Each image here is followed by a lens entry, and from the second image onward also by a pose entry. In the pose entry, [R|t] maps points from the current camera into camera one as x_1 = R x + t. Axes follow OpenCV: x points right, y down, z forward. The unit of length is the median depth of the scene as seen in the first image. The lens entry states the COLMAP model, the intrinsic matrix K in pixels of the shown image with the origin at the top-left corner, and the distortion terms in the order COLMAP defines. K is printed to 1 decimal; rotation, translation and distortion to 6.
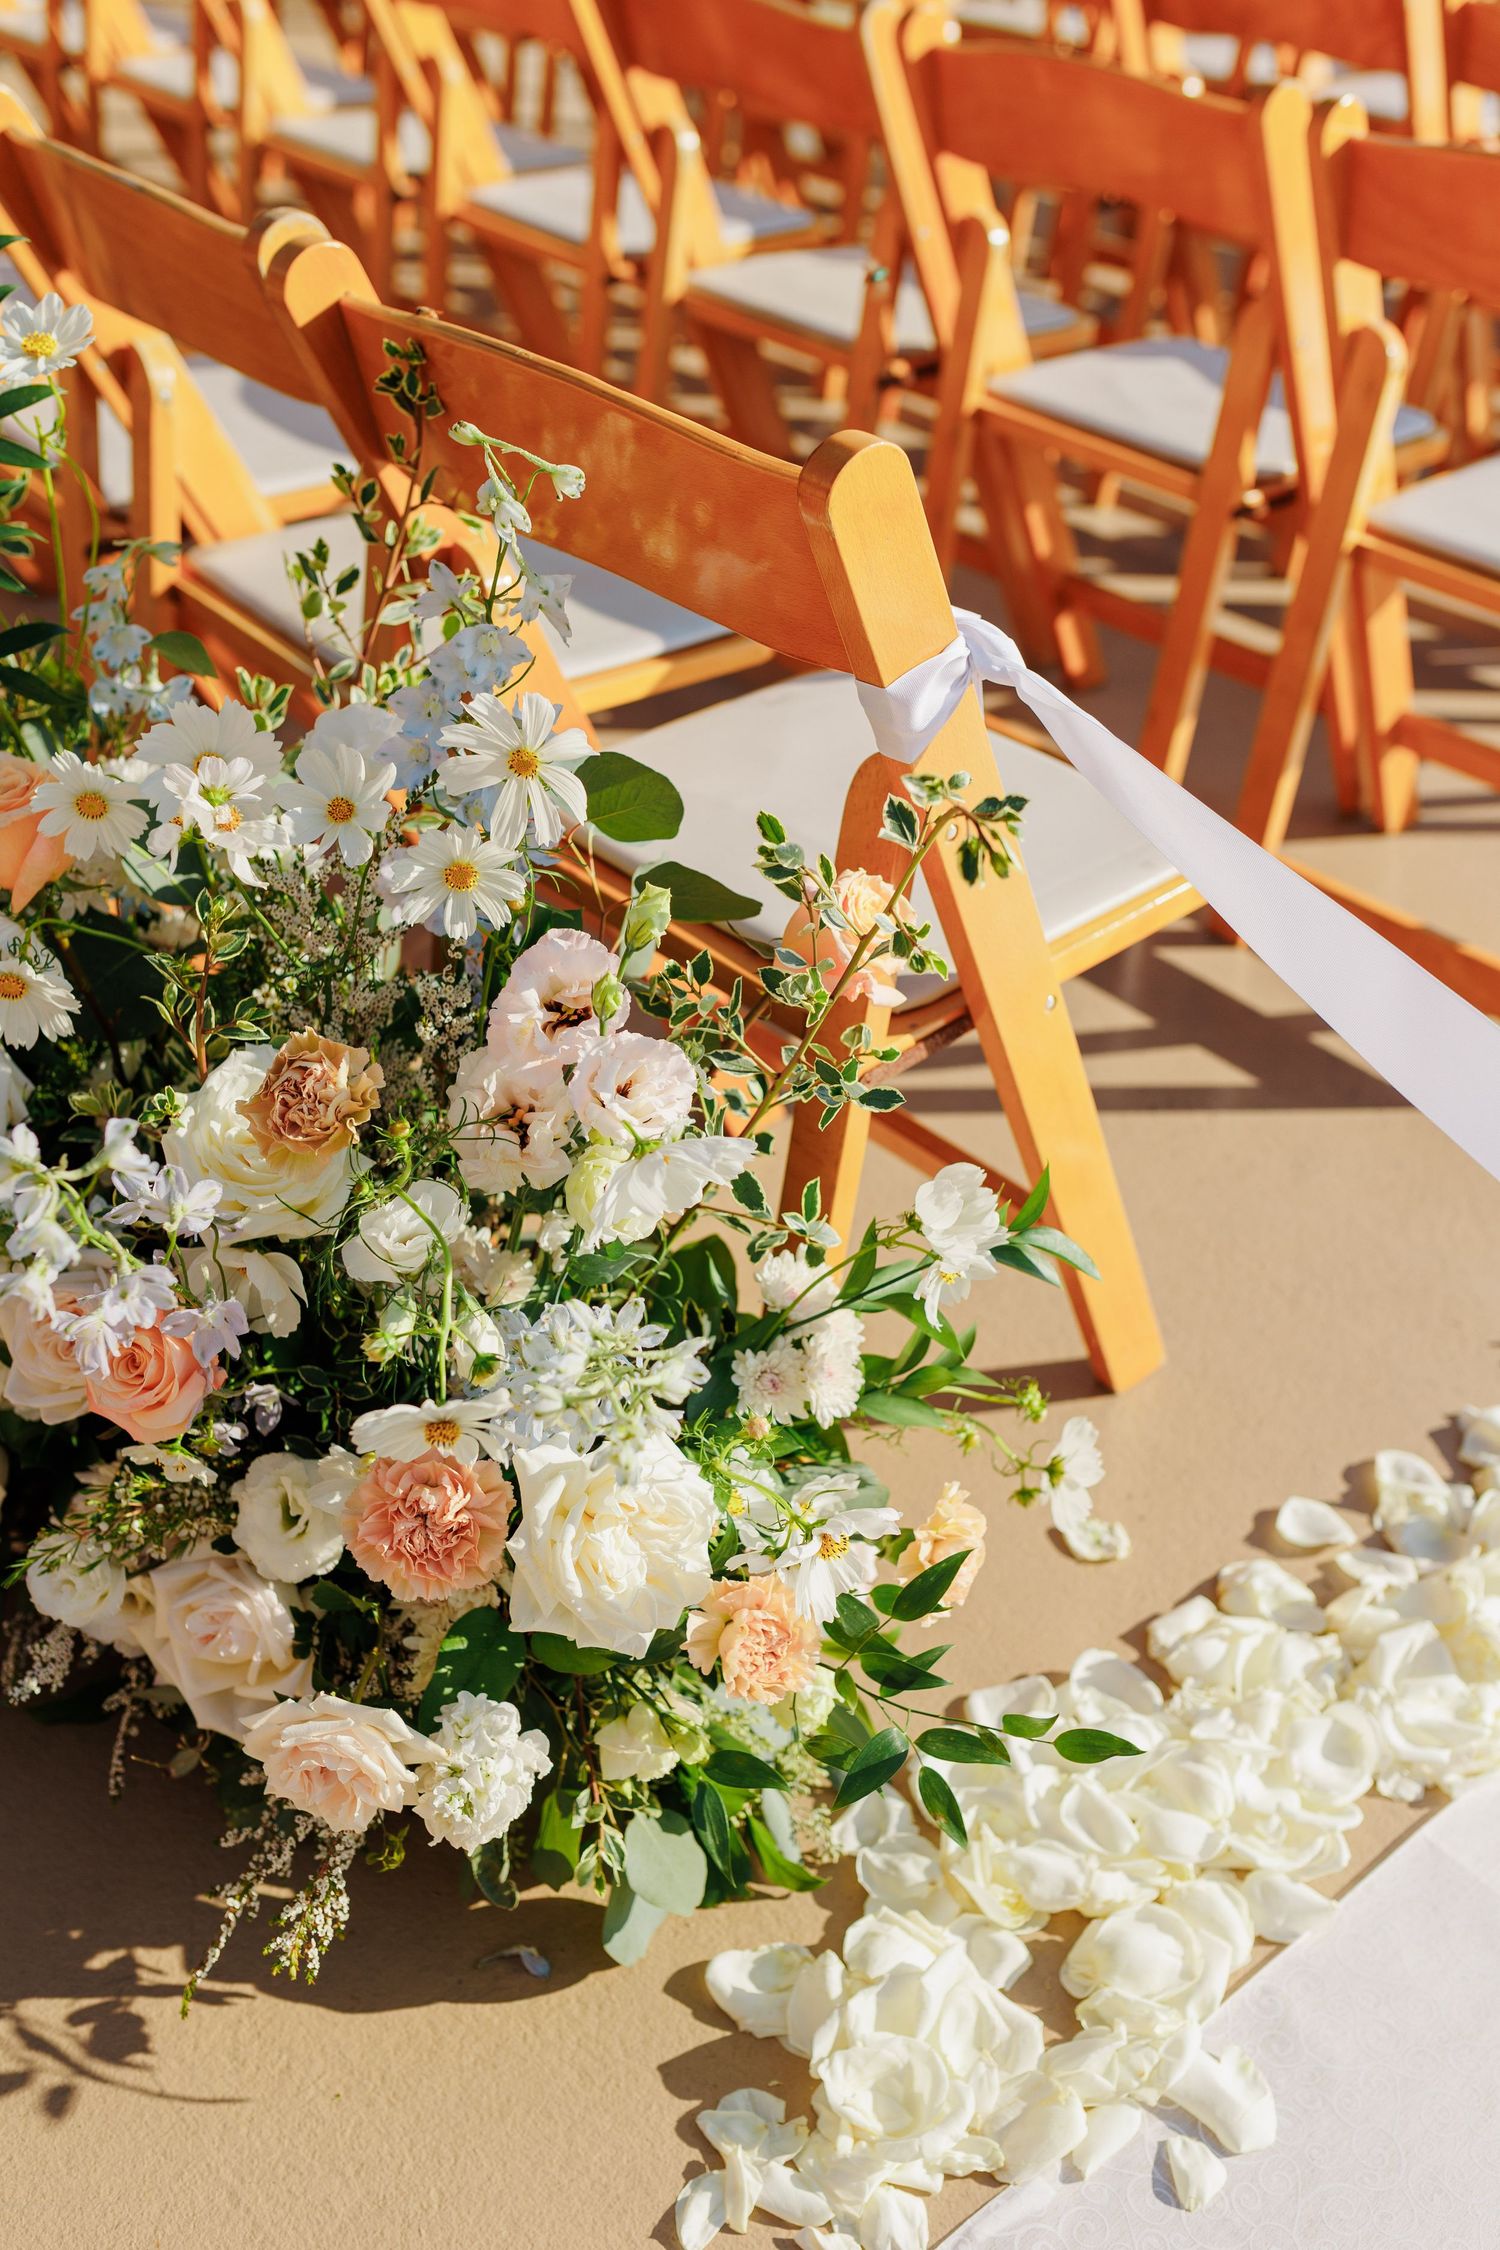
lens RADIAL K [[2205.5, 0, 750.0], [0, 2205.5, 1125.0], [0, 0, 1]] dist [0.084797, -0.004522]
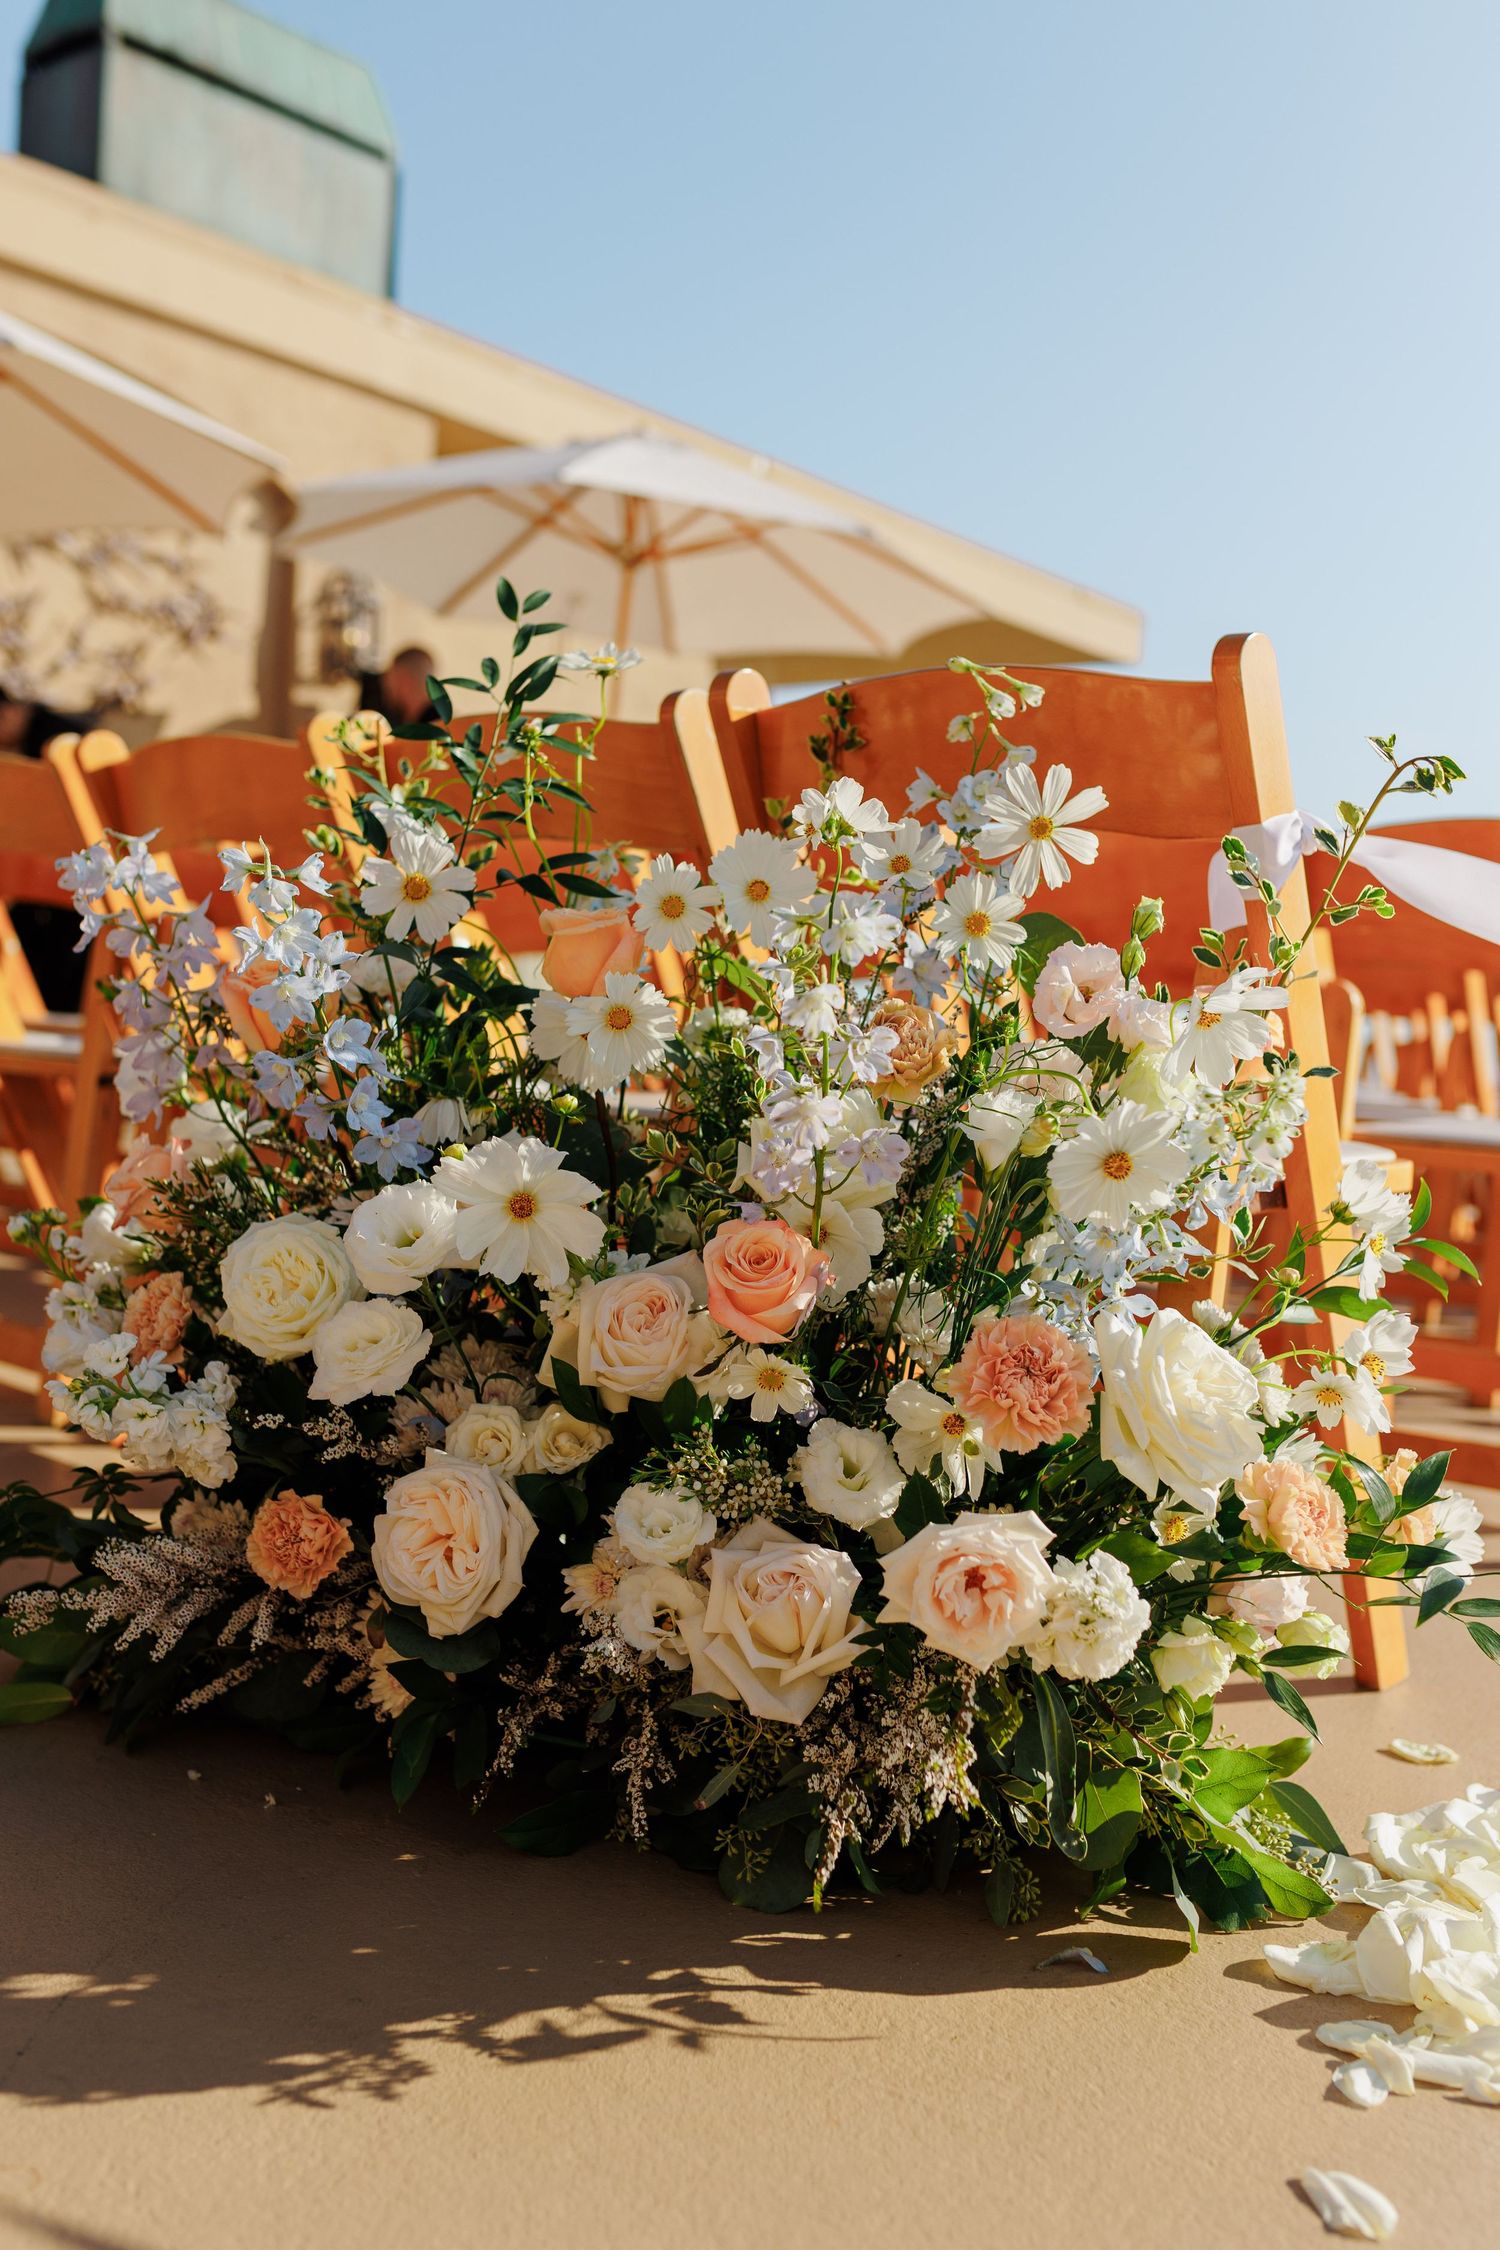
lens RADIAL K [[2205.5, 0, 750.0], [0, 2205.5, 1125.0], [0, 0, 1]] dist [0.084797, -0.004522]
pose [[0.983627, 0.015698, 0.179531, -0.480129], [0.084073, 0.841183, -0.534174, 0.648746], [-0.159404, 0.540522, 0.826091, 0.000072]]
